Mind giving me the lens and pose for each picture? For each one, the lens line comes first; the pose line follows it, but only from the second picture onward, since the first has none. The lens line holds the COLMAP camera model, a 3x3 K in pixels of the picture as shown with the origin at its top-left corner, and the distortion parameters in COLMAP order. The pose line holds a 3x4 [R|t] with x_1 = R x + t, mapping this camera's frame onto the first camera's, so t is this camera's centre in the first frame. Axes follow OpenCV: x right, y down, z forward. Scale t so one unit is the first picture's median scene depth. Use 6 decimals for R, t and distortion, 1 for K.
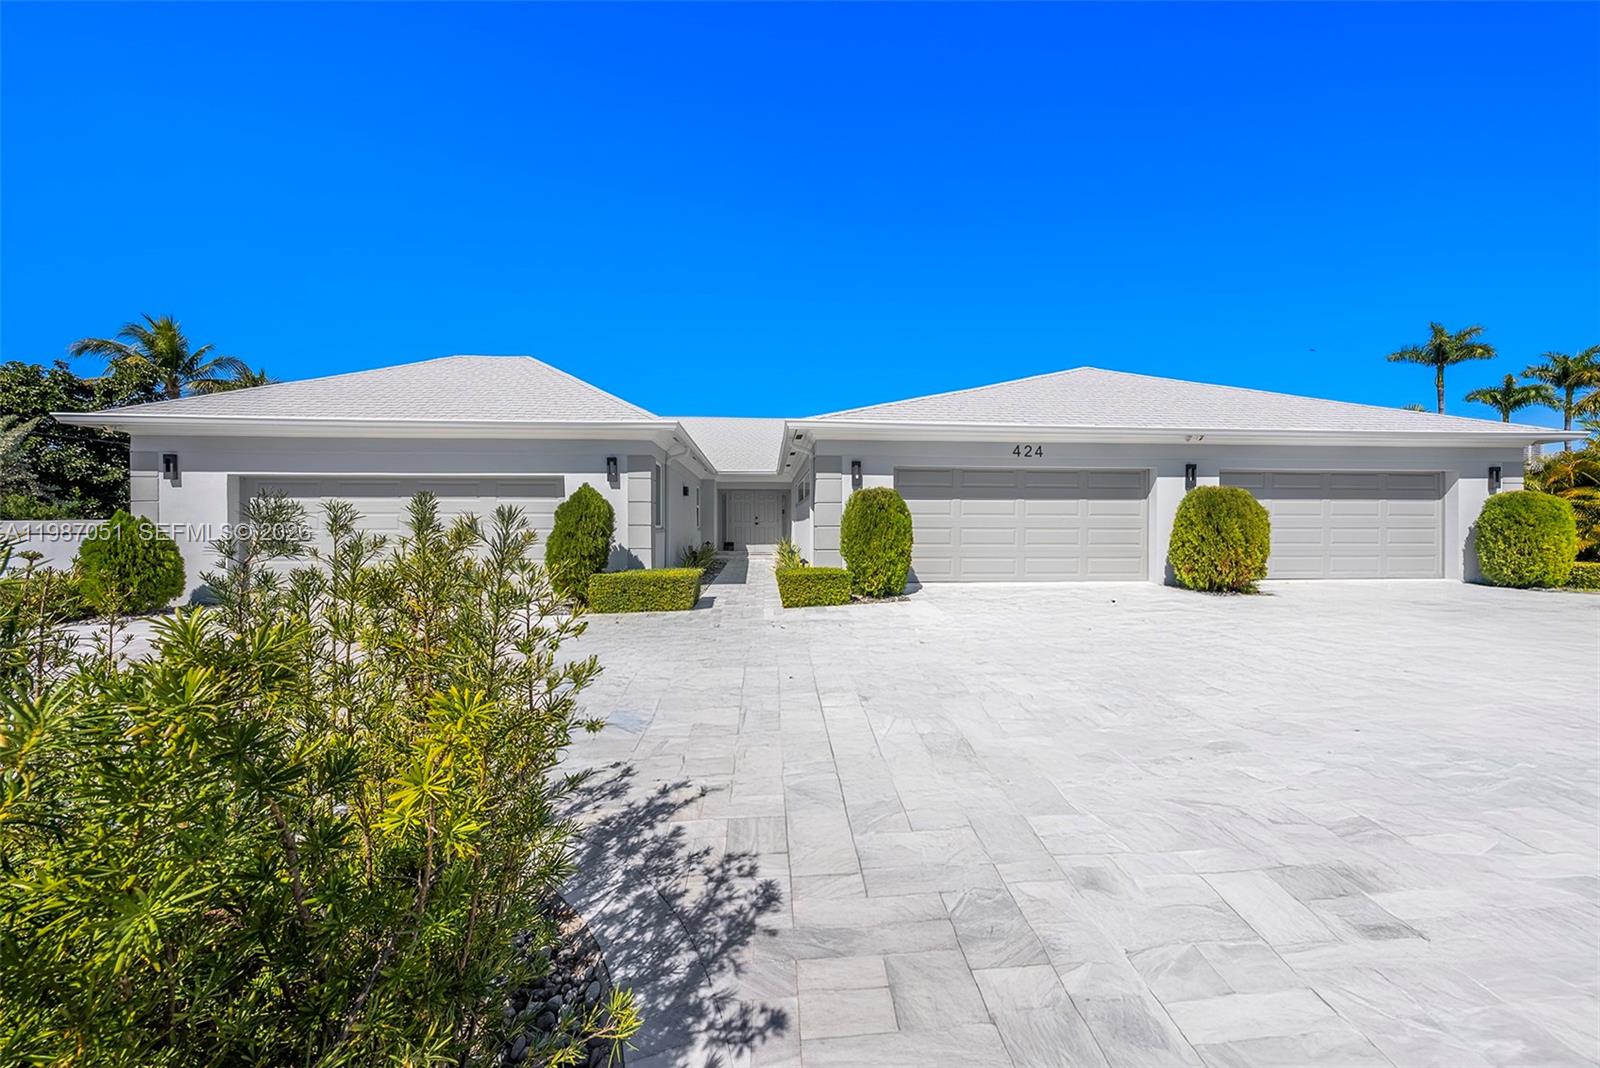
lens RADIAL K [[560.2, 0, 799.9], [0, 560.2, 540.7], [0, 0, 1]] dist [-0.002968, -0.000227]
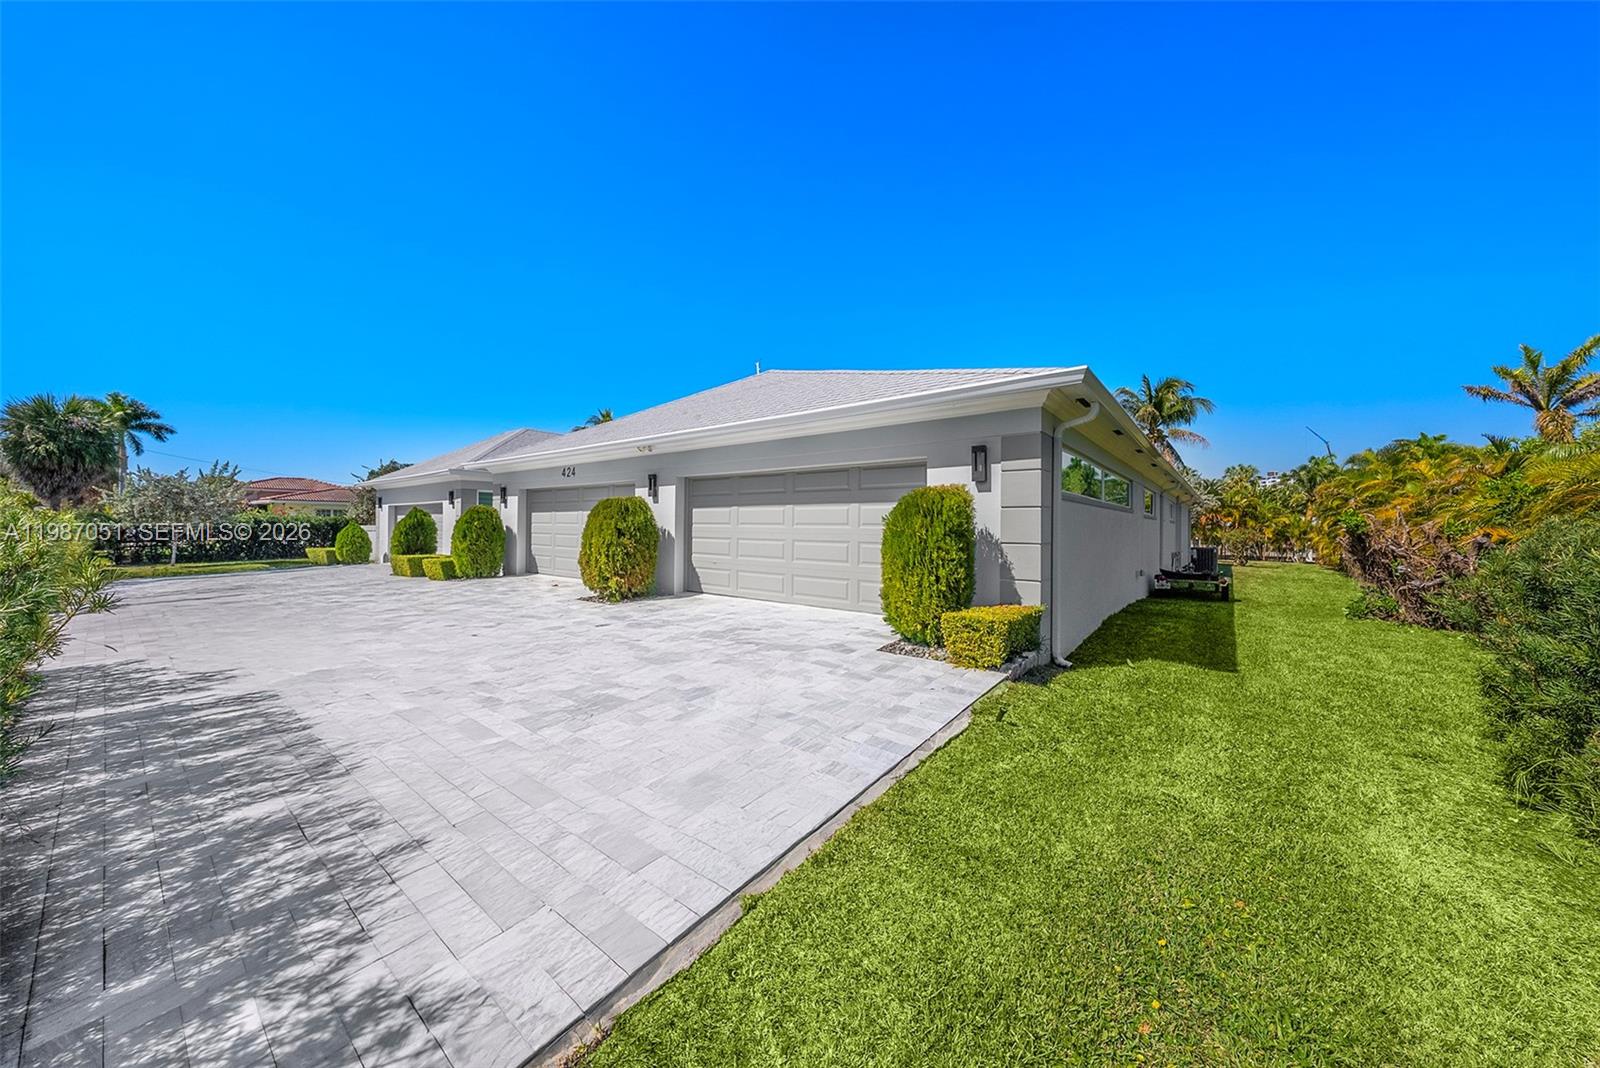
lens RADIAL K [[560.2, 0, 796.9], [0, 560.2, 533.2], [0, 0, 1]] dist [-0.002968, -0.000227]
pose [[0.725163, 0.015526, -0.688402, 1.630123], [-0.005685, 0.999847, 0.016562, -0.048624], [0.688554, -0.008097, 0.725140, 0.448134]]
